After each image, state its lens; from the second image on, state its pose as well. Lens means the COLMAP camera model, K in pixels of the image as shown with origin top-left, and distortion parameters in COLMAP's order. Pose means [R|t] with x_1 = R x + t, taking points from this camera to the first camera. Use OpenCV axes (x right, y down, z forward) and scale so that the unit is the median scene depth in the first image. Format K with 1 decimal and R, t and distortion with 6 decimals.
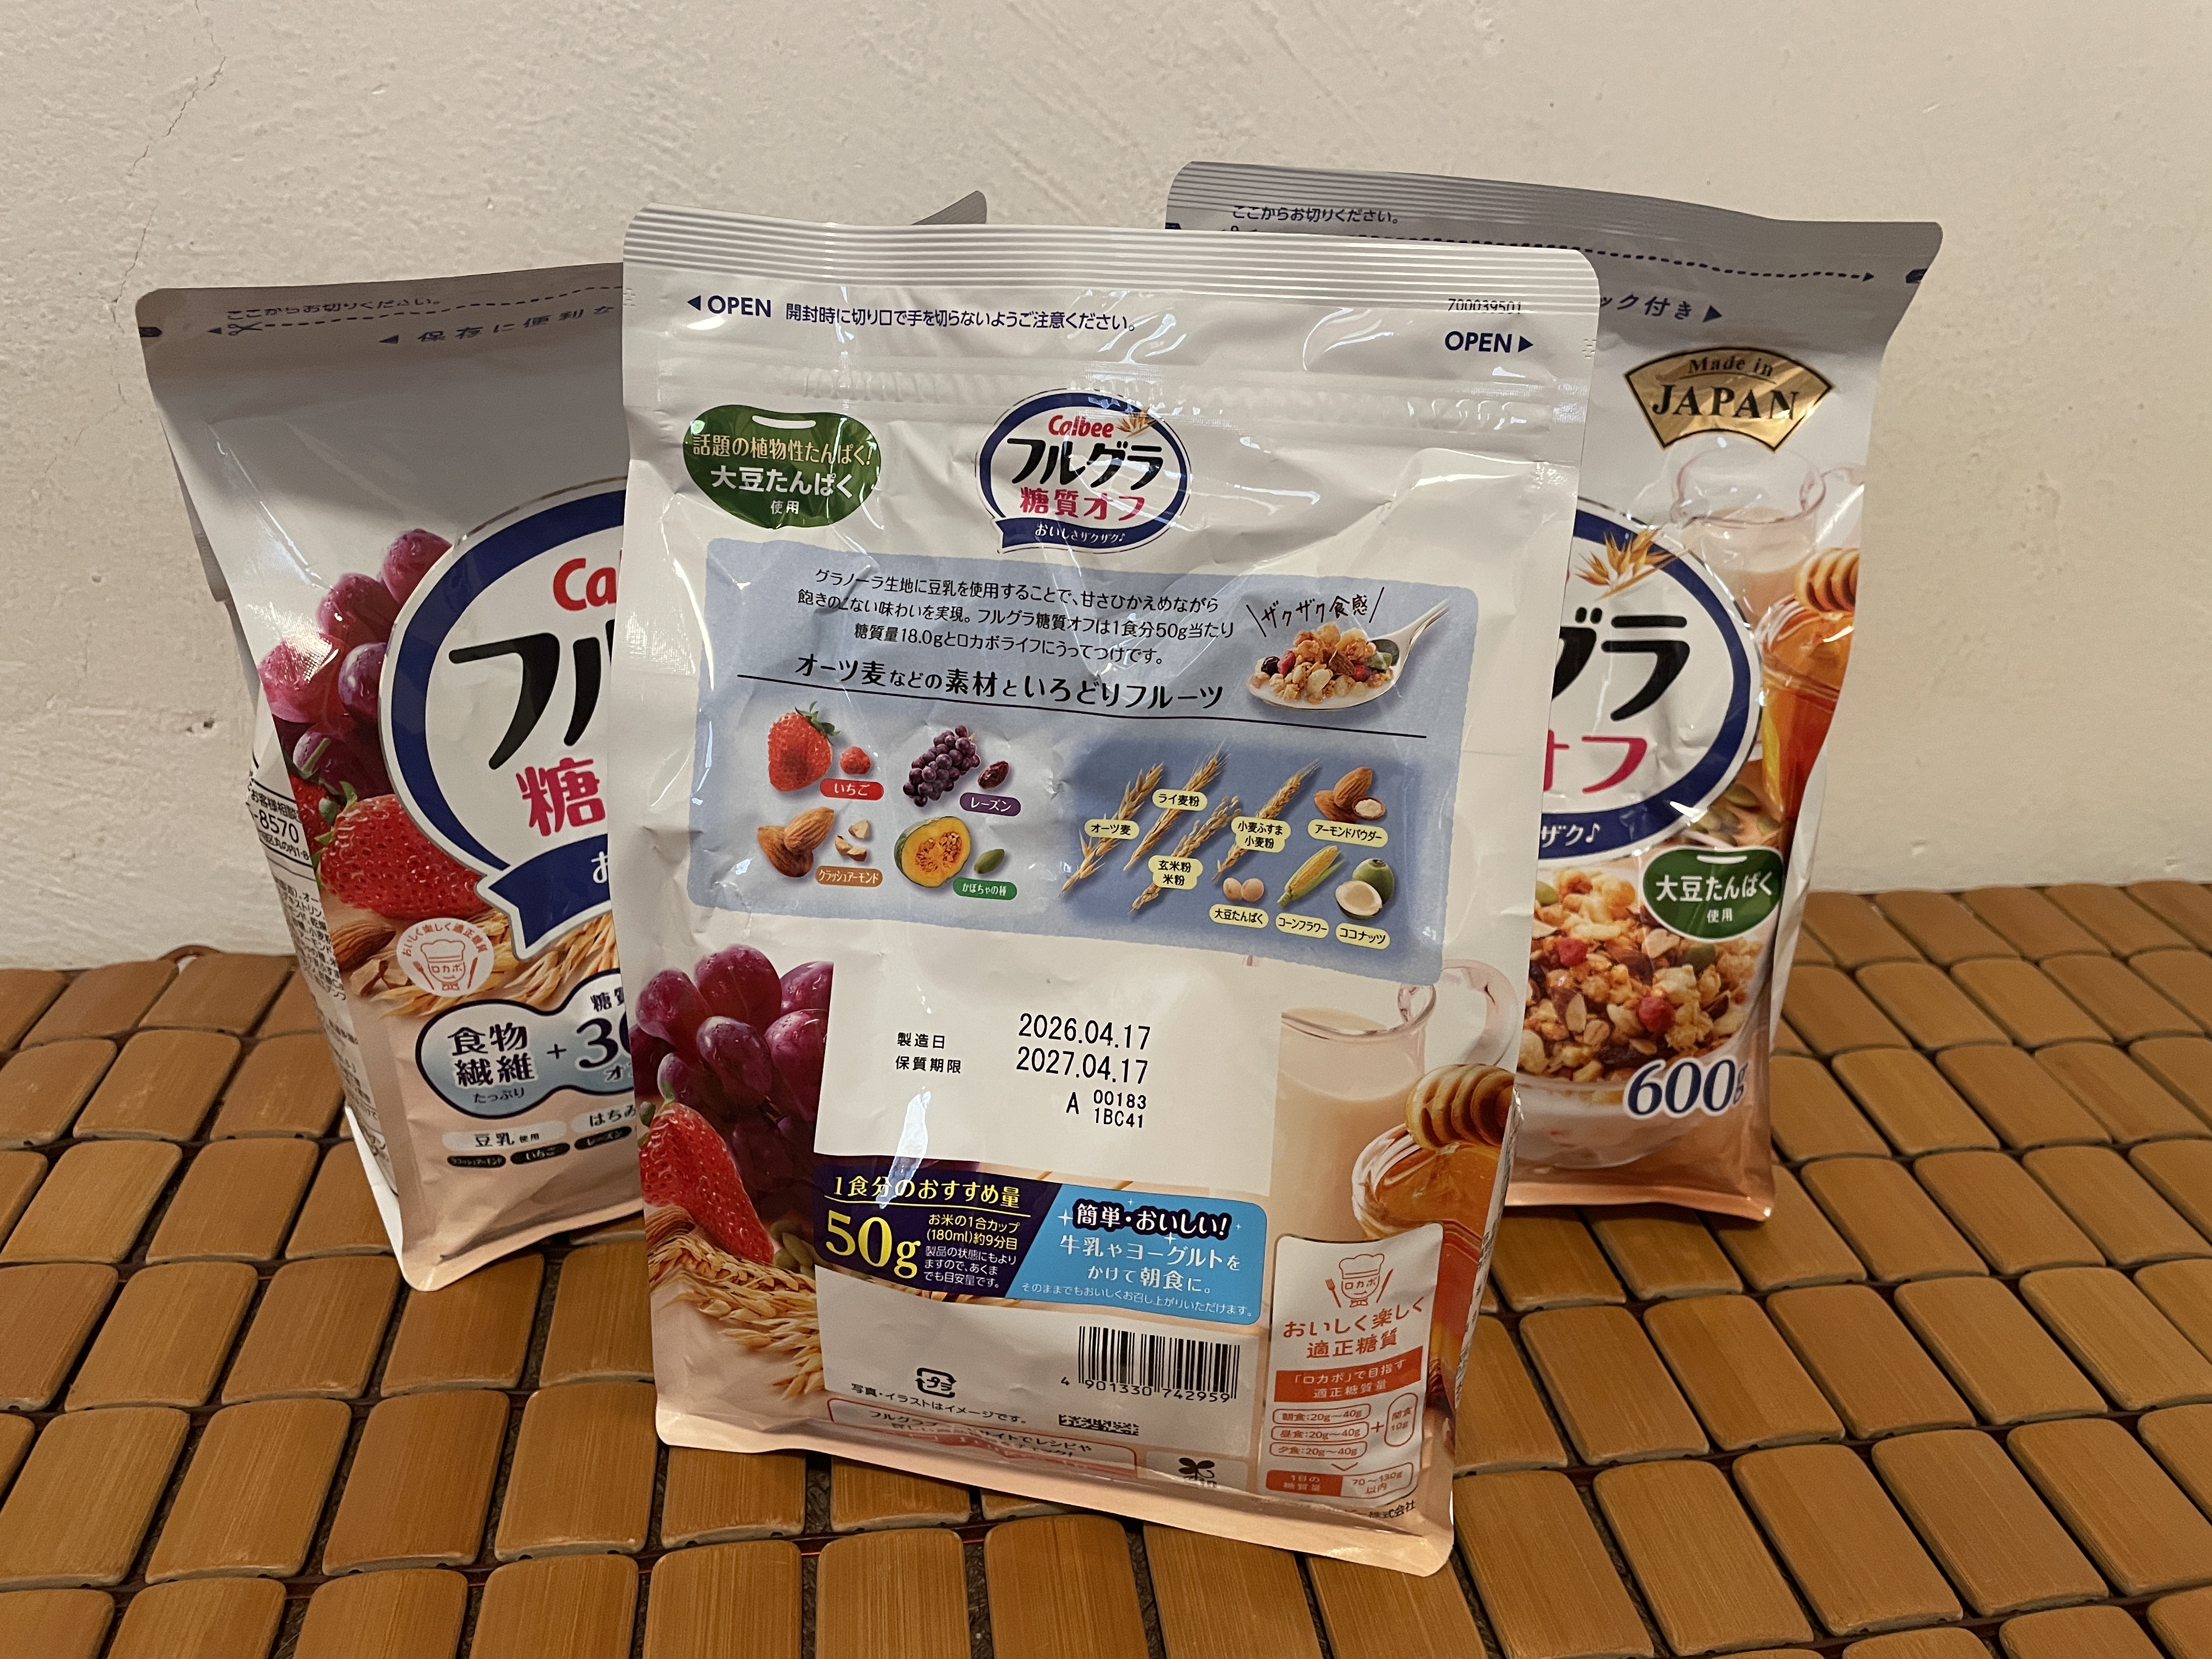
lens RADIAL K [[1687.7, 0, 1053.2], [0, 1687.7, 831.7], [0, 0, 1]] dist [0.074196, -0.122517]
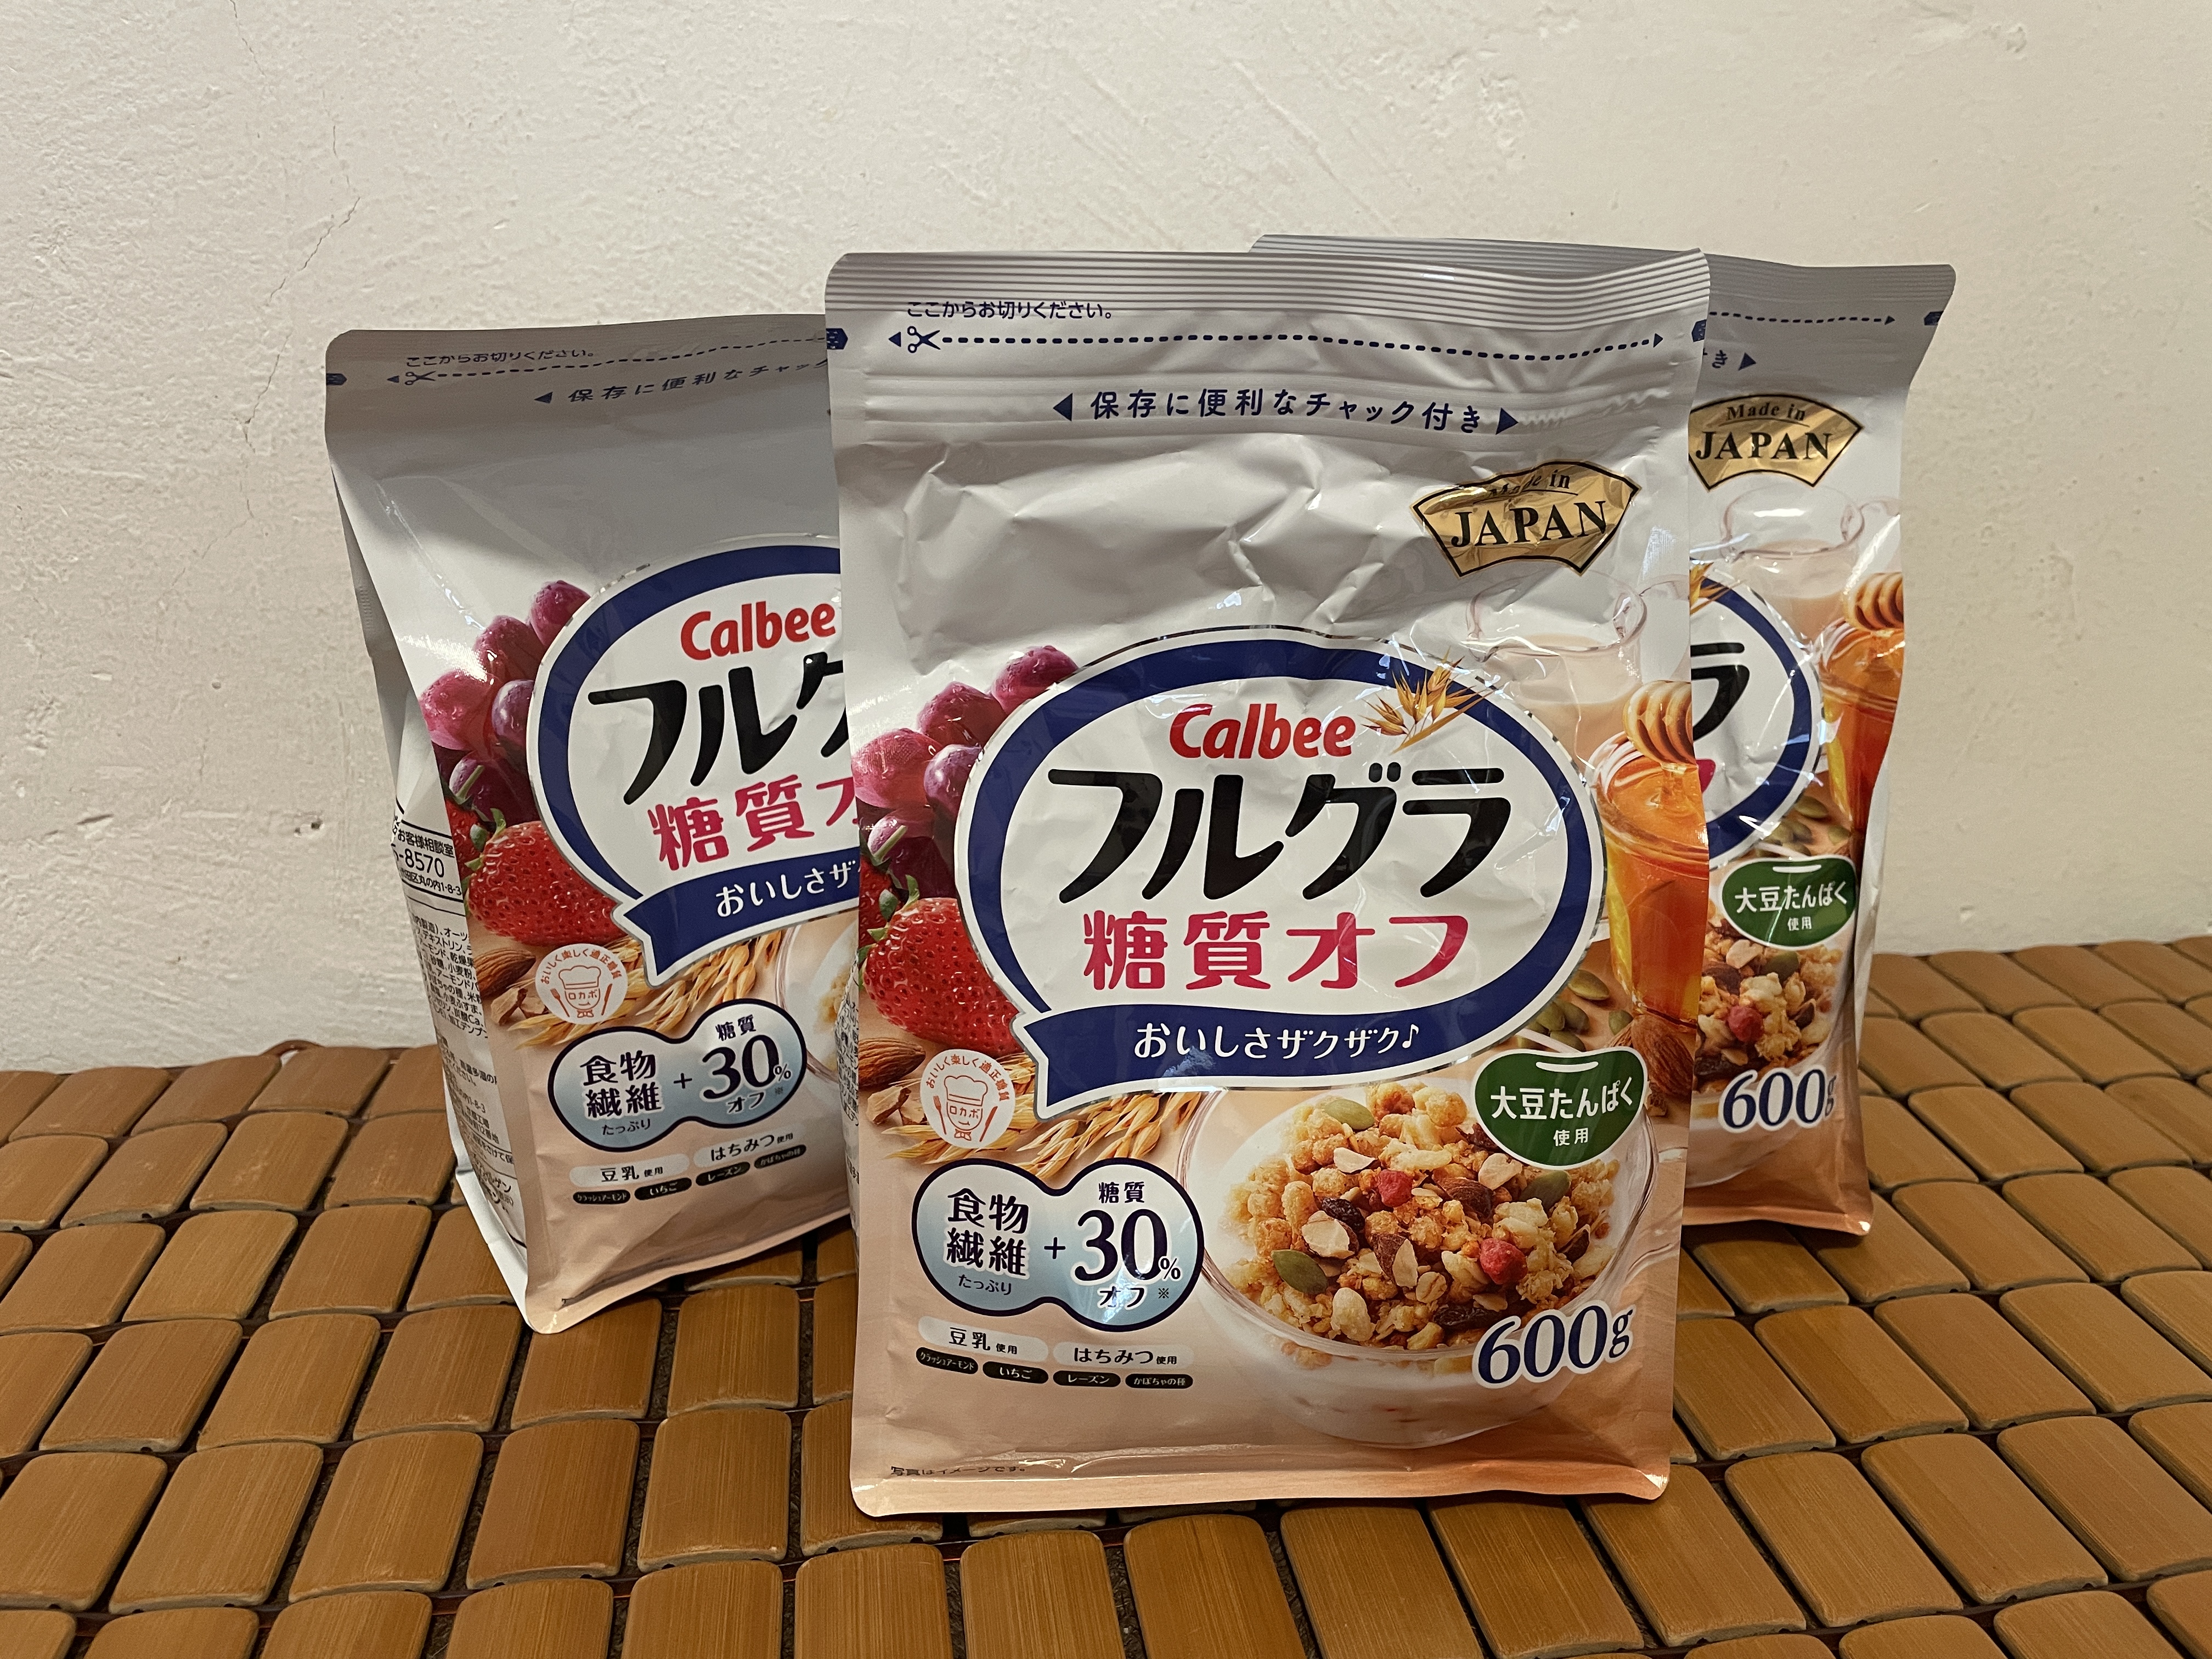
lens RADIAL K [[1687.7, 0, 1053.2], [0, 1687.7, 831.7], [0, 0, 1]] dist [0.074196, -0.122517]
pose [[0.999557, -0.029767, -0.000194, -0.059209], [0.029517, 0.991969, -0.122985, 0.105805], [0.003854, 0.122925, 0.992408, -0.037069]]
